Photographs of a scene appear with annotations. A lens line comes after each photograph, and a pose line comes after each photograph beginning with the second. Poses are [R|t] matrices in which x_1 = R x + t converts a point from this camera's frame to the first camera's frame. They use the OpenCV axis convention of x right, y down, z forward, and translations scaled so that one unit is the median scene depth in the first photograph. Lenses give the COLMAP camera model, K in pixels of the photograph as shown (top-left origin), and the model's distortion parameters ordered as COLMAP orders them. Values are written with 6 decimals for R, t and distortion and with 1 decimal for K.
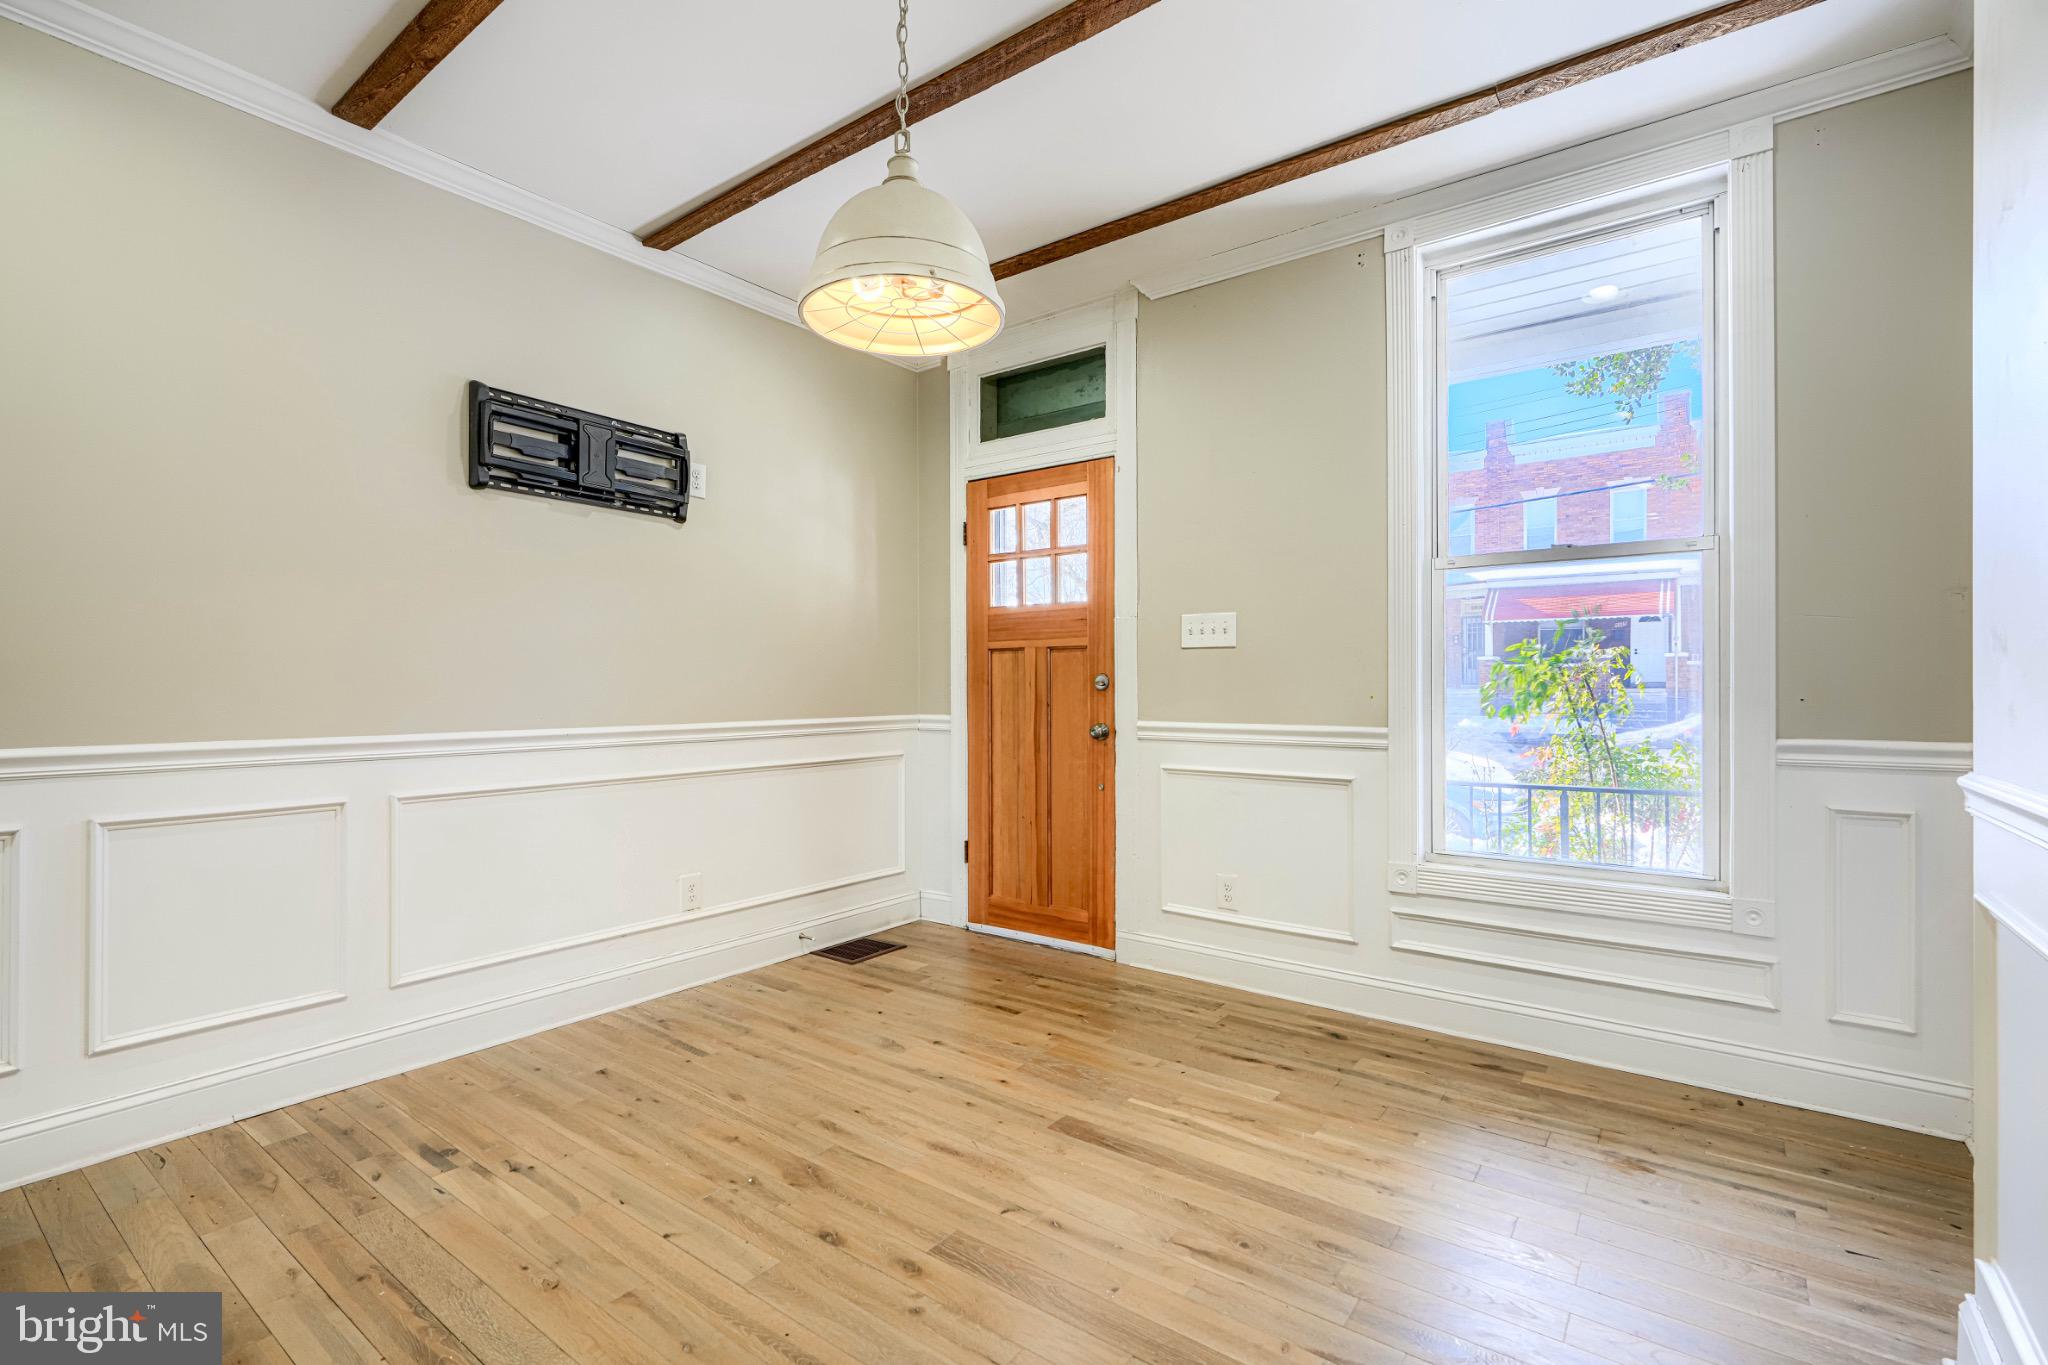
lens RADIAL K [[933.7, 0, 1021.5], [0, 933.7, 675.2], [0, 0, 1]] dist [0.000898, -0.000126]
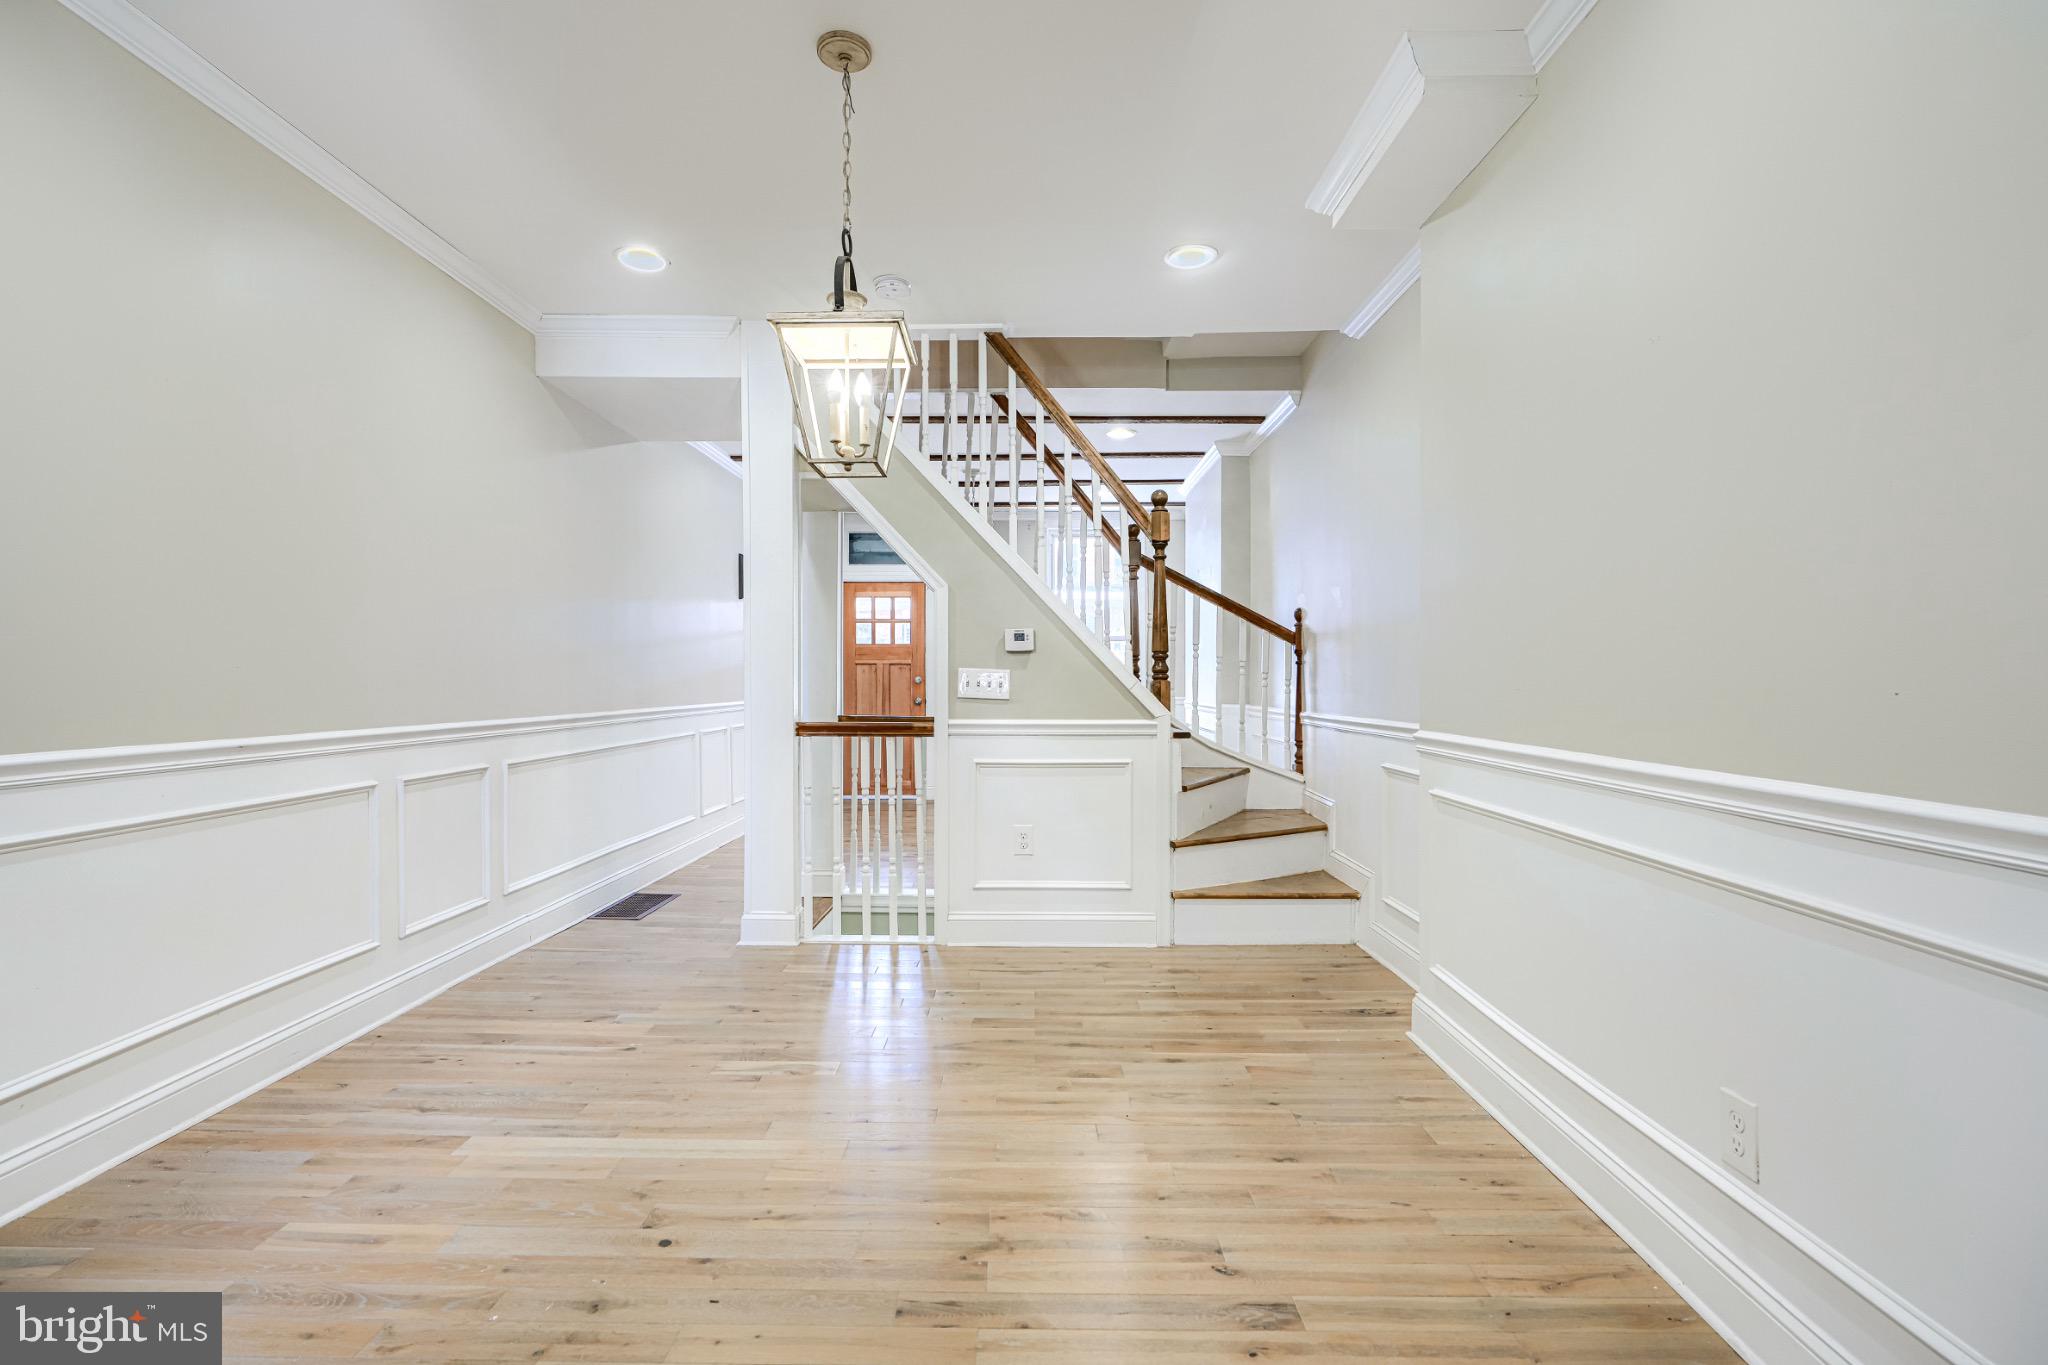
lens RADIAL K [[932.7, 0, 1030.7], [0, 932.7, 662.1], [0, 0, 1]] dist [-0.000942, -0.000075]
pose [[0.804666, 0.009798, 0.593647, -1.163224], [-0.006221, 0.999948, -0.008071, -0.021792], [-0.593695, 0.002802, 0.804685, -1.114656]]
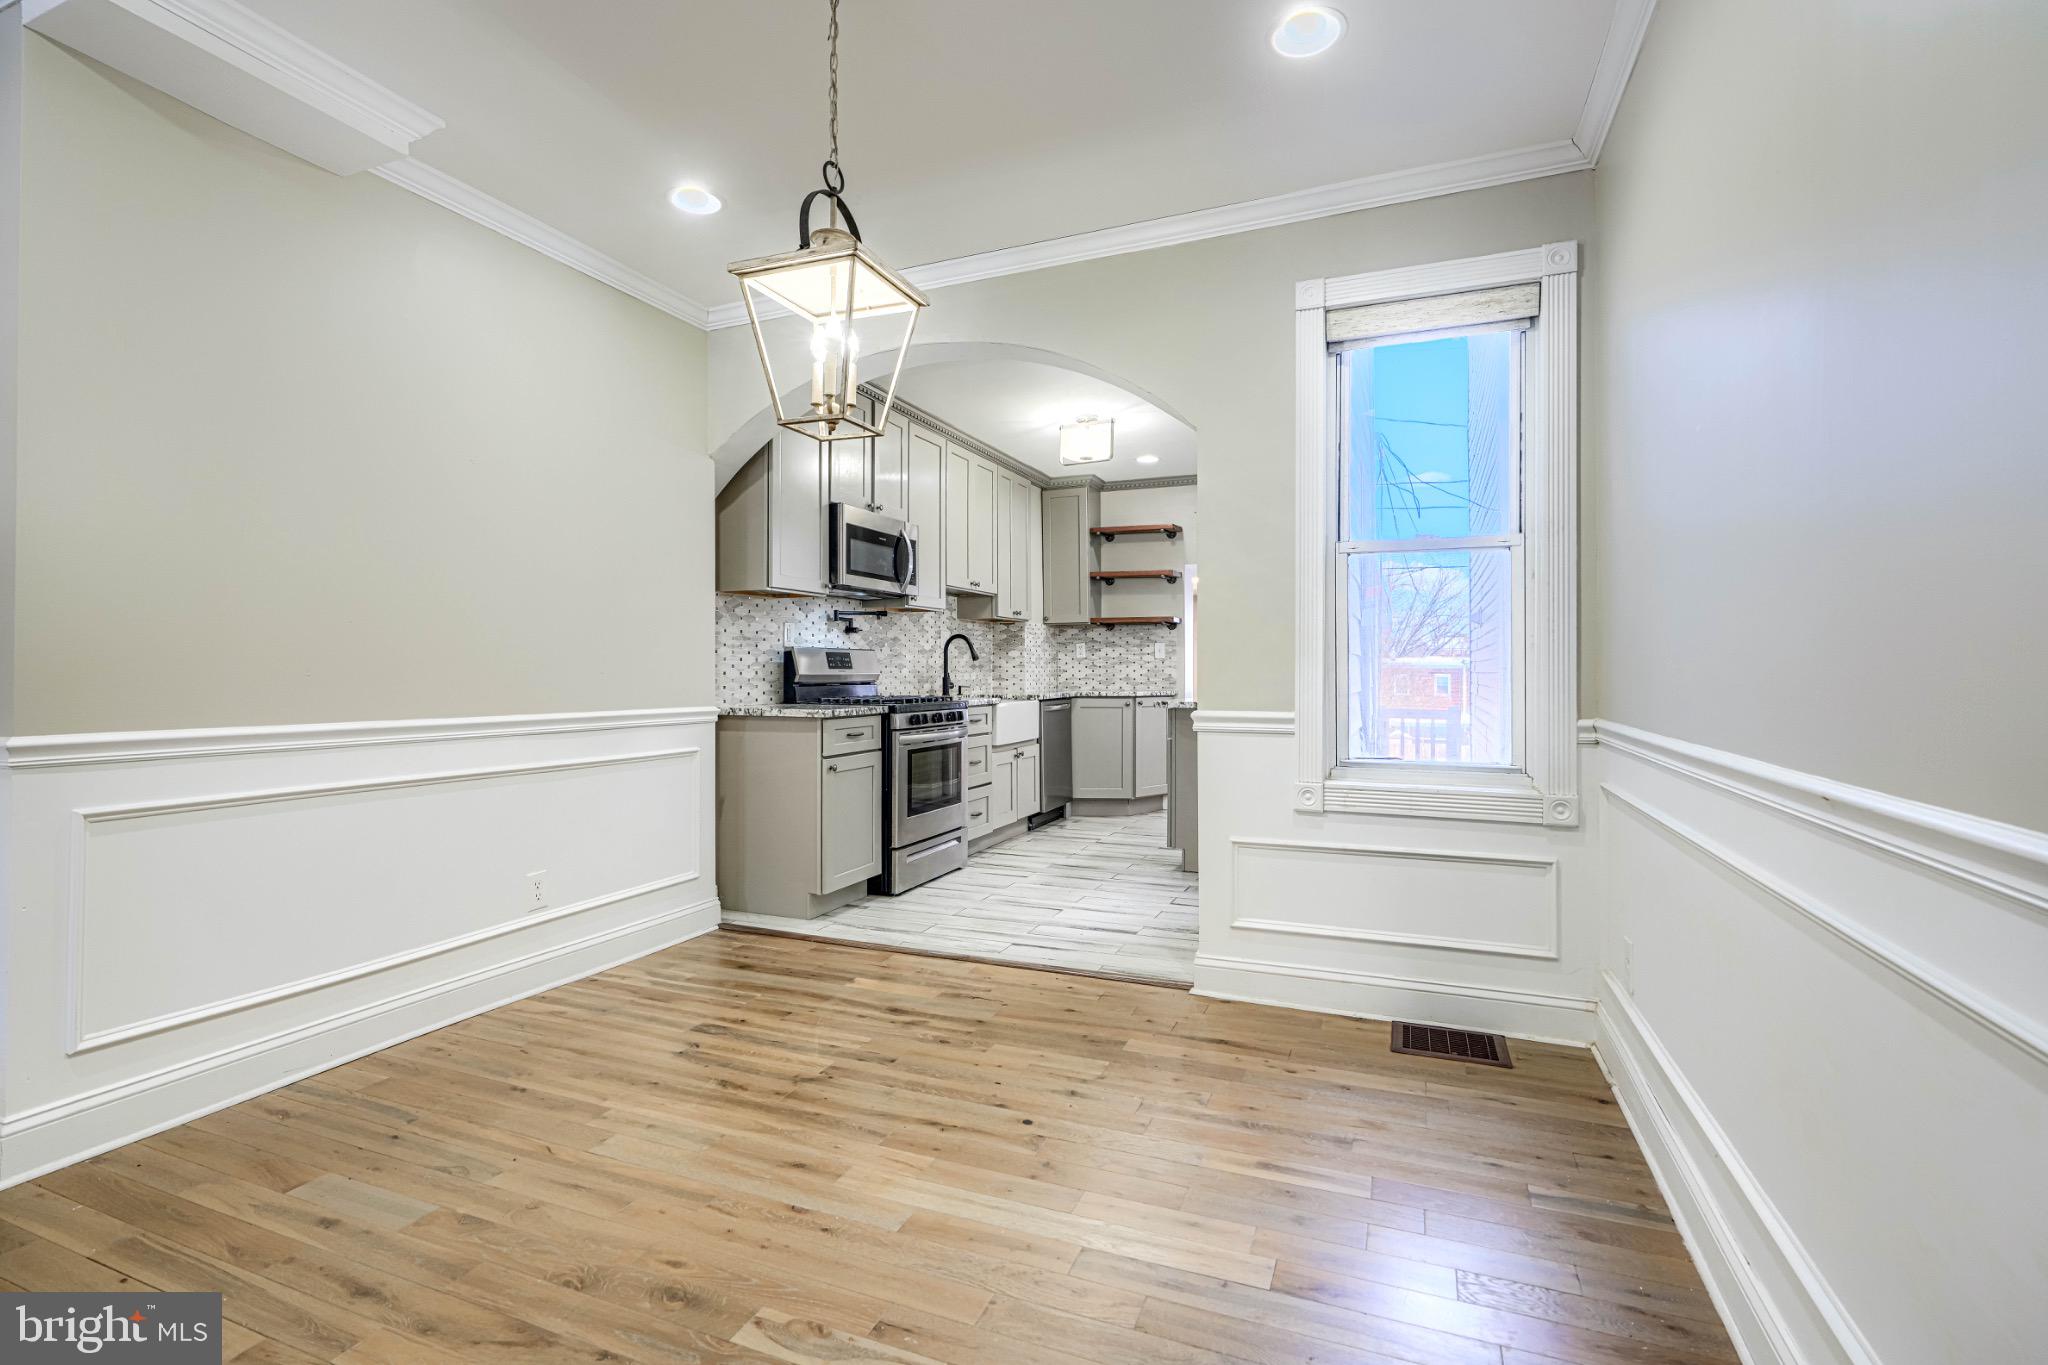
lens RADIAL K [[933.7, 0, 1021.5], [0, 933.7, 675.2], [0, 0, 1]] dist [0.000898, -0.000126]
pose [[-0.971210, -0.001523, -0.238222, -0.844907], [0.000170, 0.999975, -0.007085, -0.002686], [0.238227, -0.006921, -0.971185, 0.100999]]
